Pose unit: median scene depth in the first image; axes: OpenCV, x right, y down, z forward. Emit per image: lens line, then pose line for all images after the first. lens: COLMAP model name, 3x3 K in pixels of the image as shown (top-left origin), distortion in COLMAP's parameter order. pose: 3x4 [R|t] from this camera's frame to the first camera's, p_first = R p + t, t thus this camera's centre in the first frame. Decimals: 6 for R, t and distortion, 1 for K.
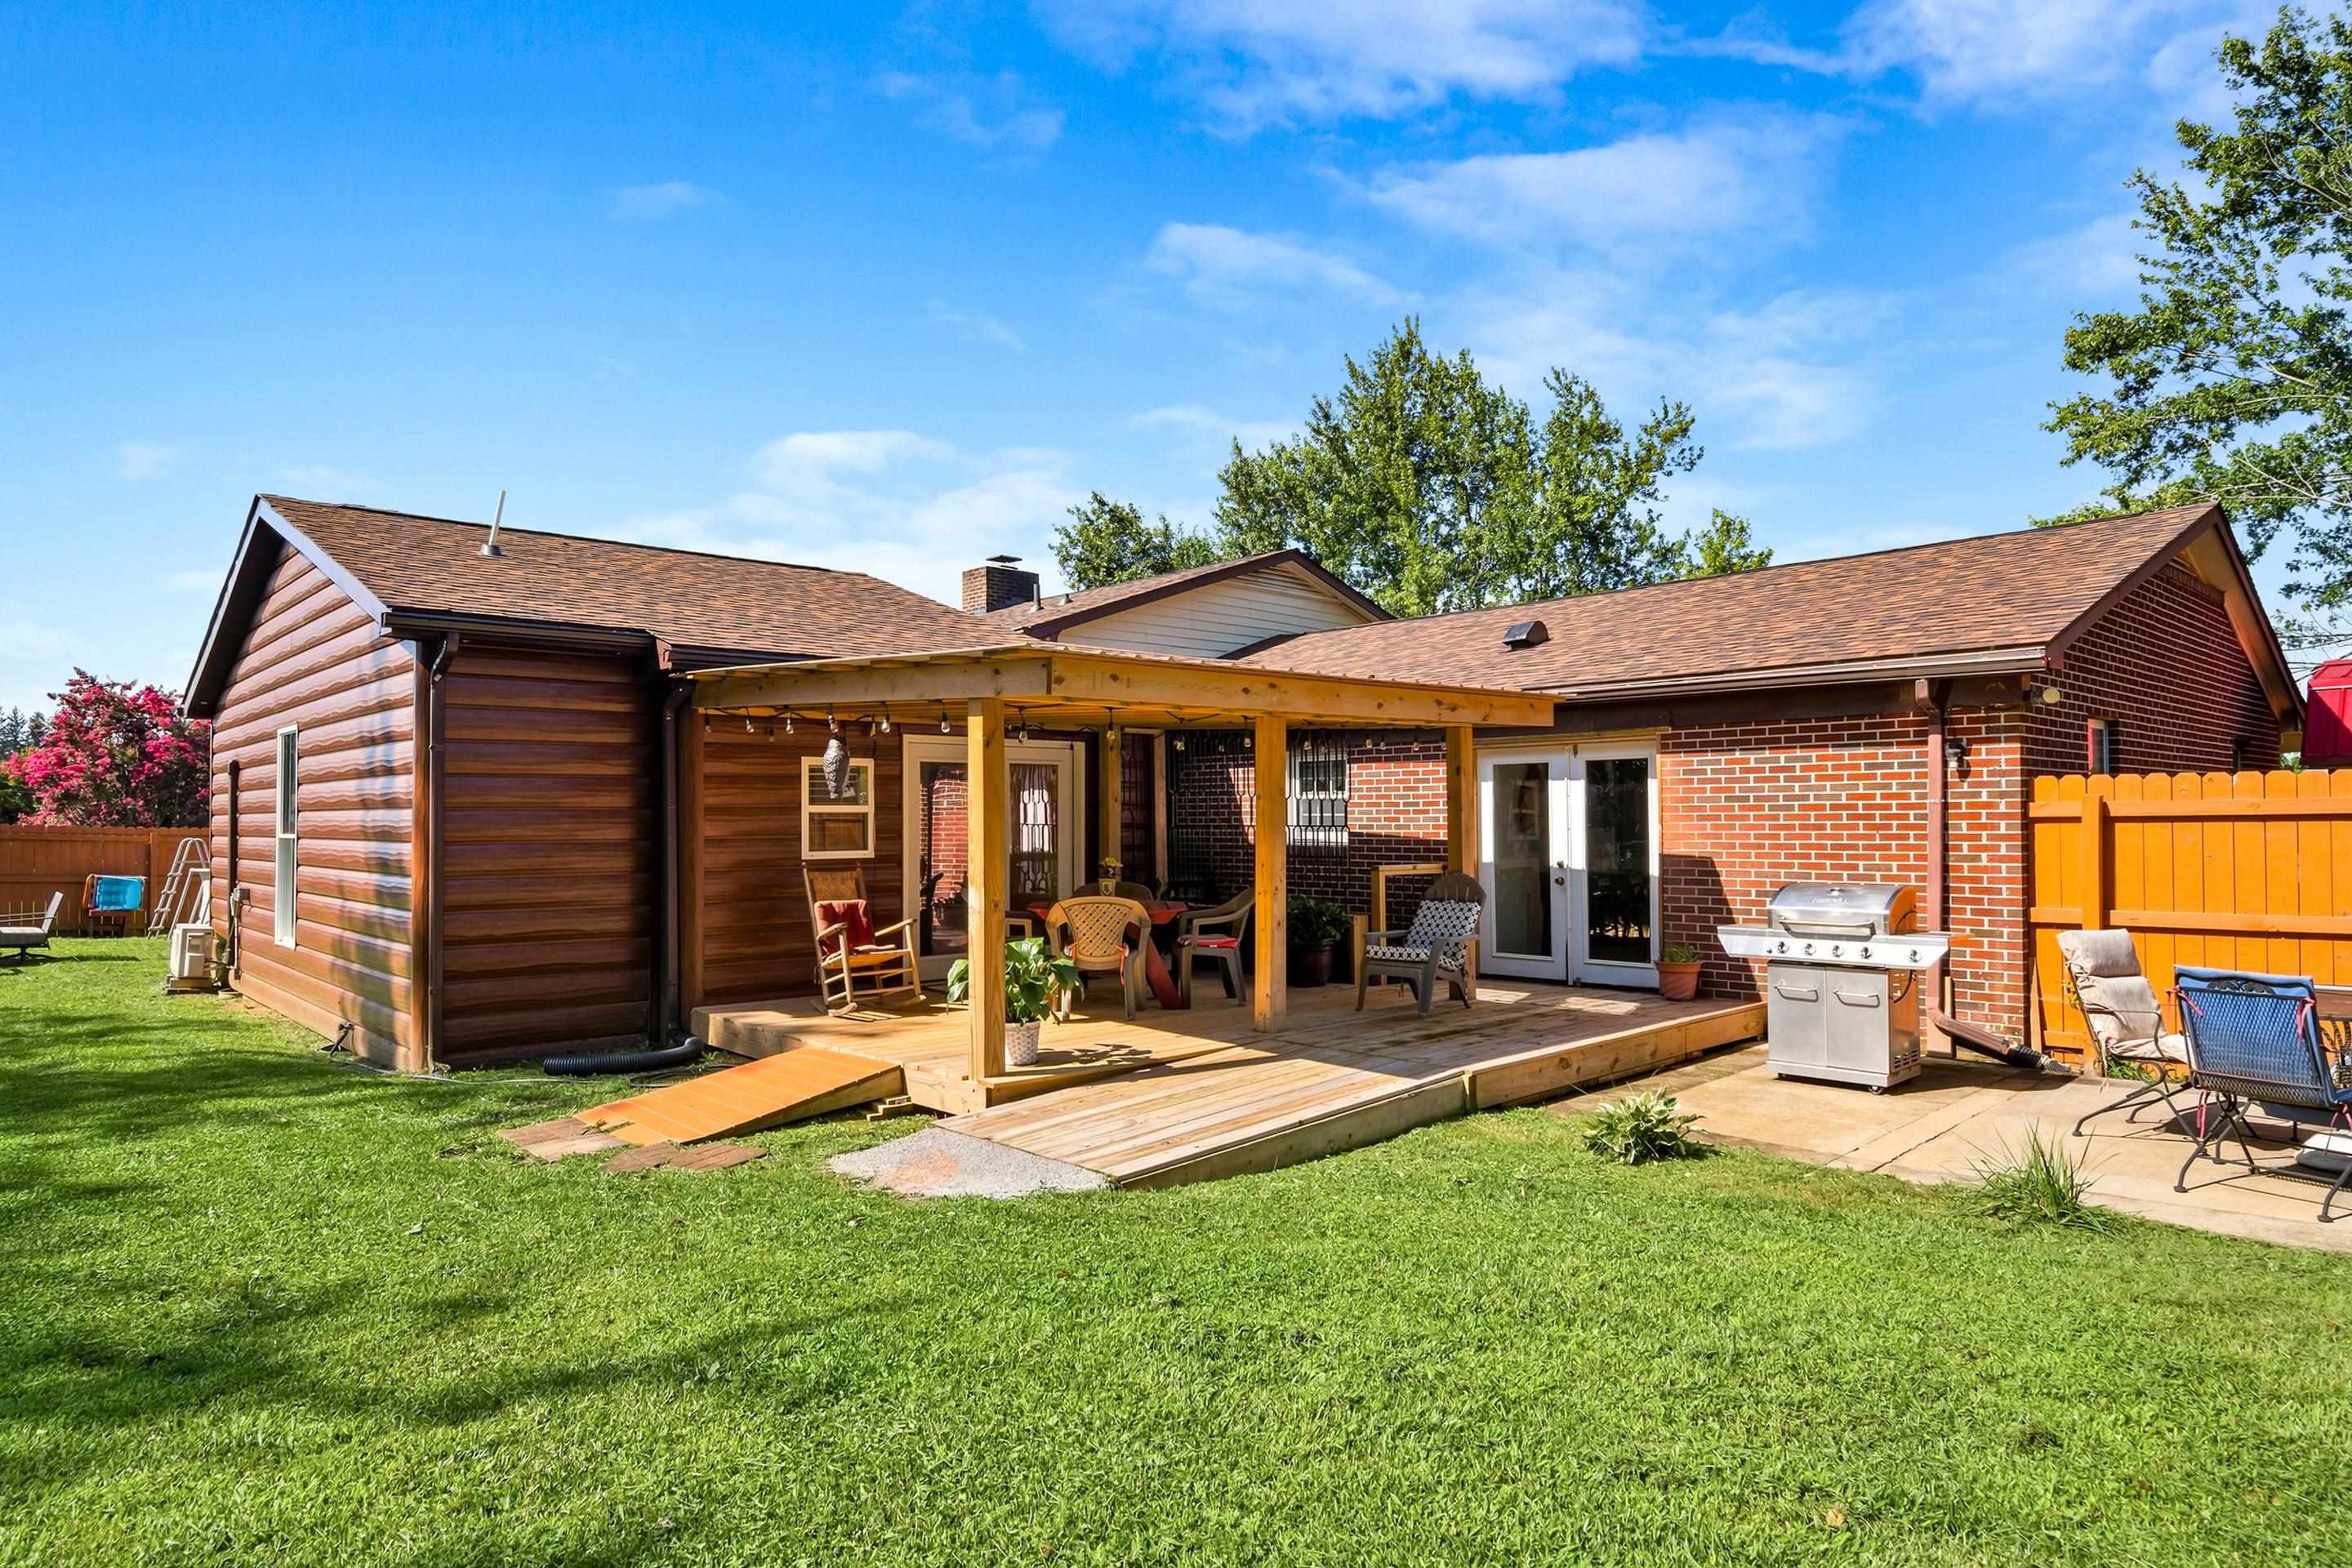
lens RADIAL K [[1410.6, 0, 1108.8], [0, 1410.6, 785.4], [0, 0, 1]] dist [0.002341, -0.011184]
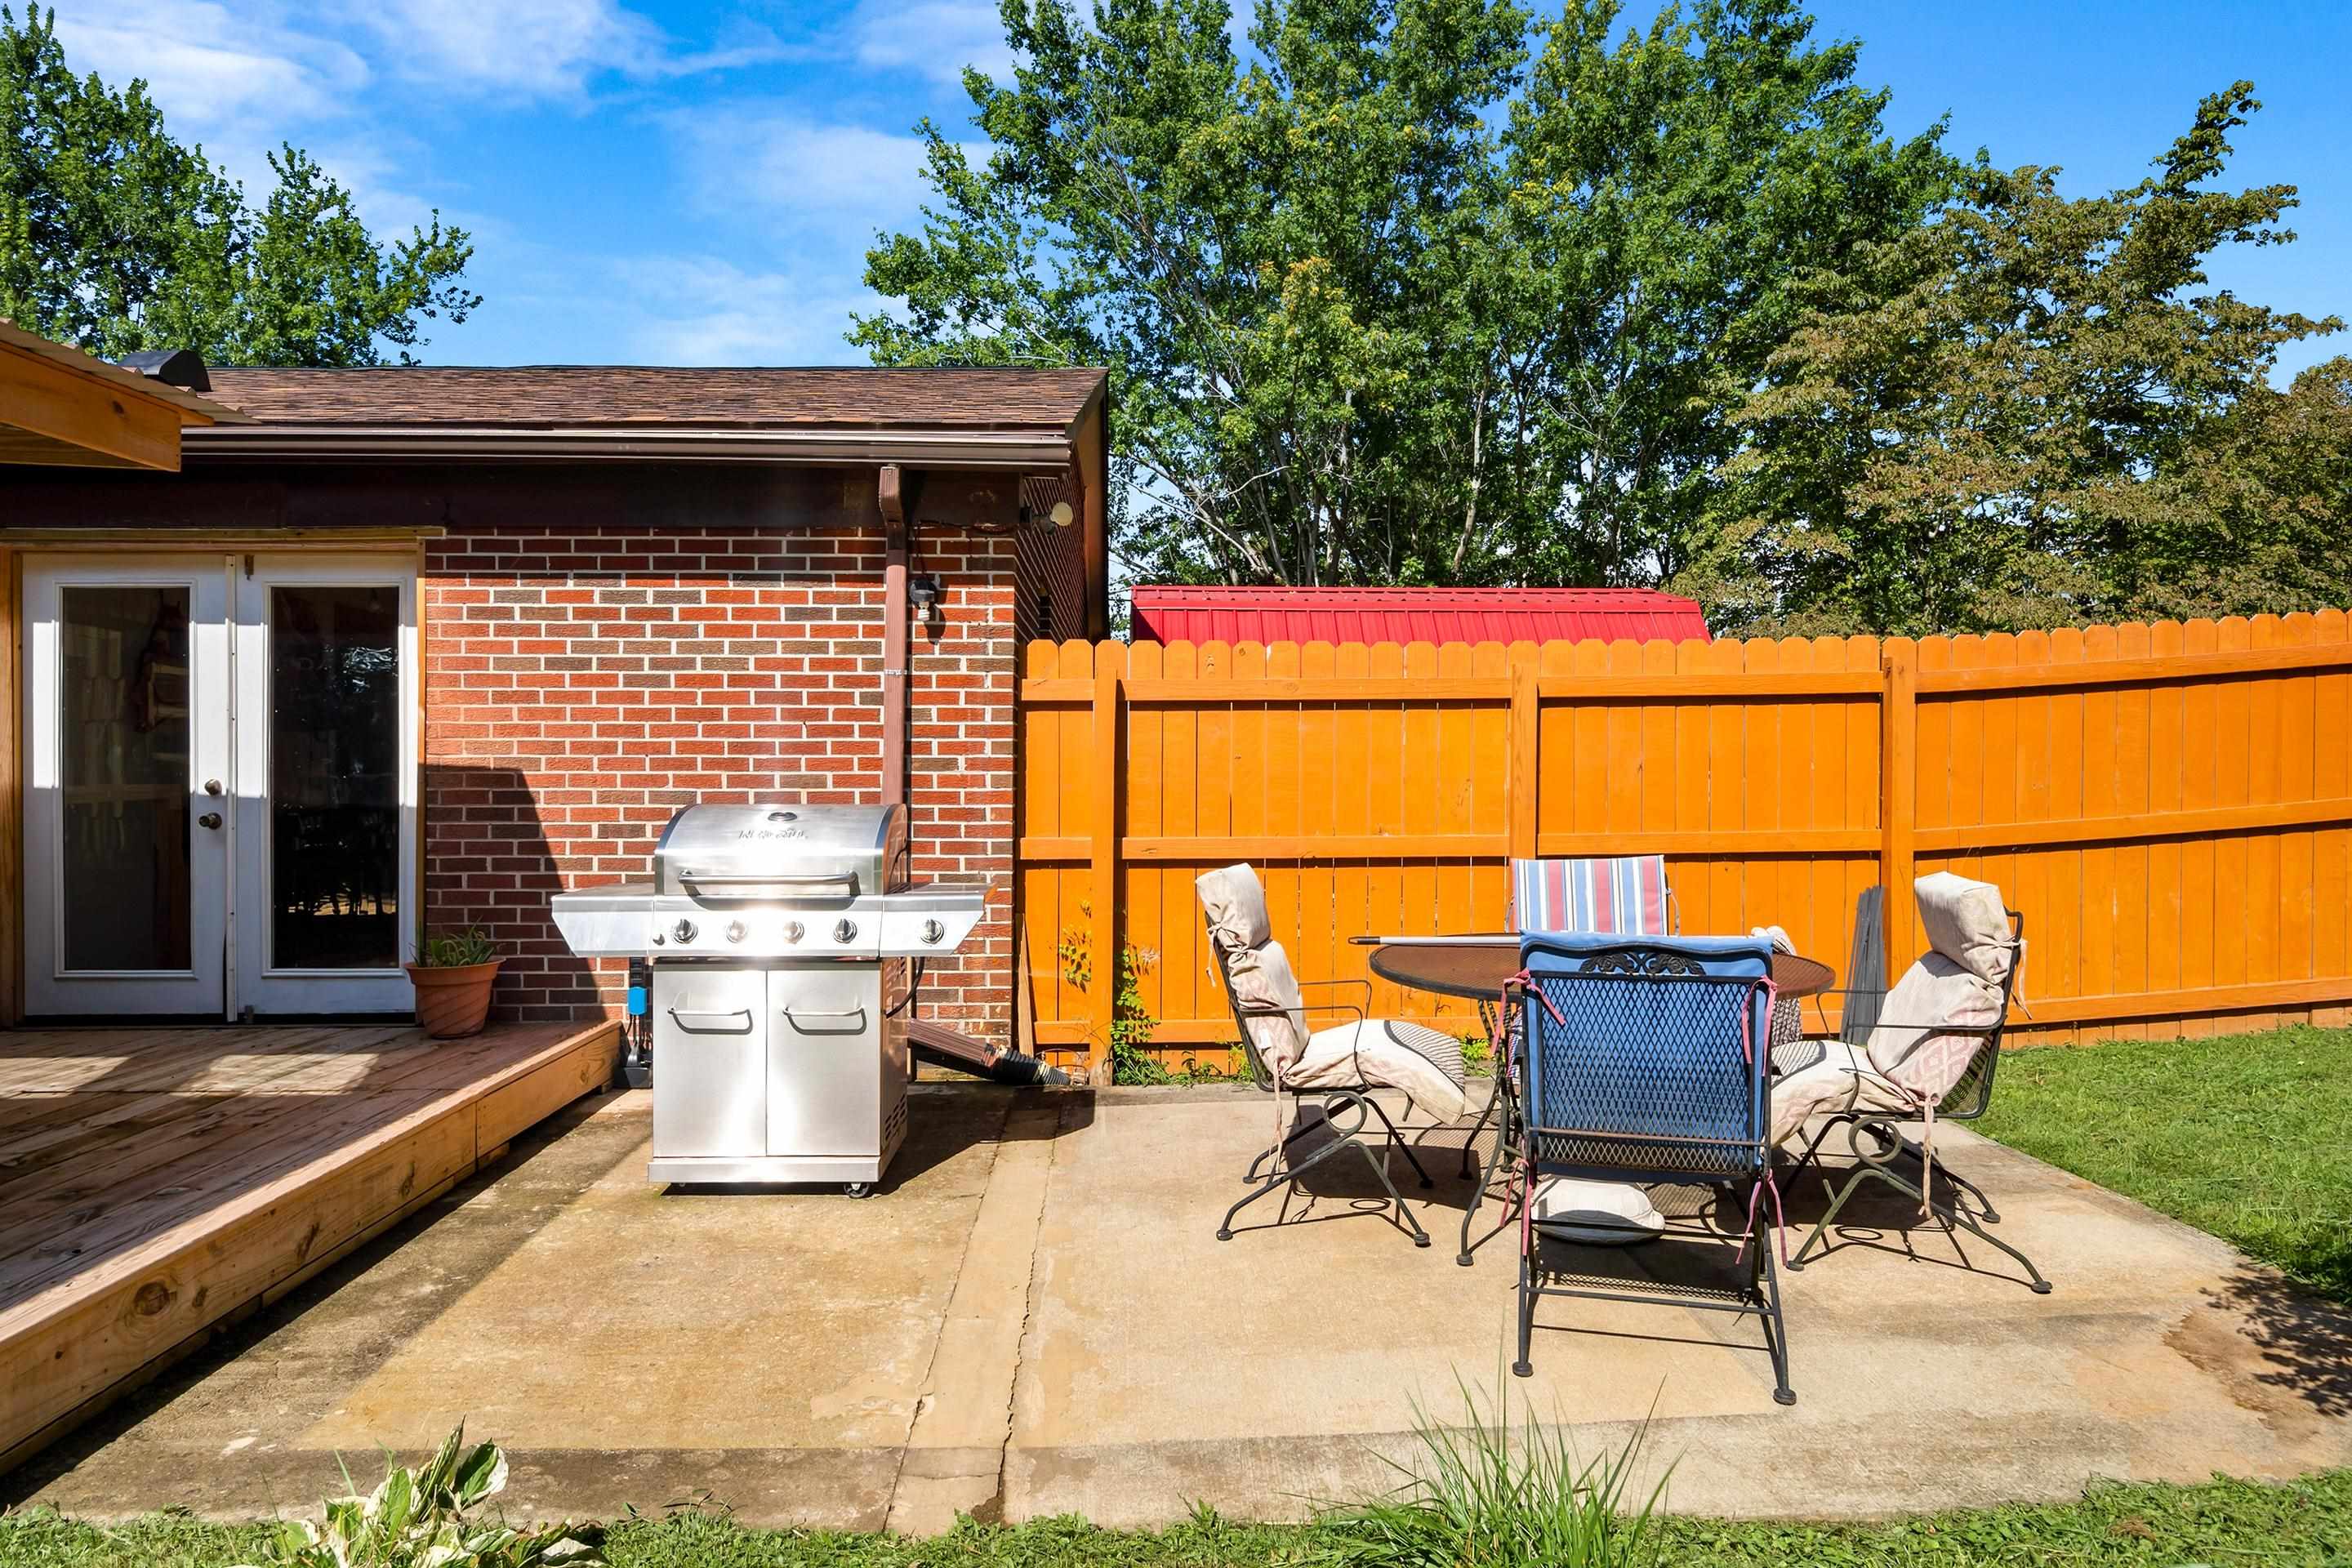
lens RADIAL K [[1410.6, 0, 1192.7], [0, 1410.6, 780.3], [0, 0, 1]] dist [0.002341, -0.011184]
pose [[0.635680, 0.001168, 0.771952, 0.178215], [-0.023781, 0.999554, 0.018071, 0.041596], [-0.771586, -0.029846, 0.635424, 0.471867]]
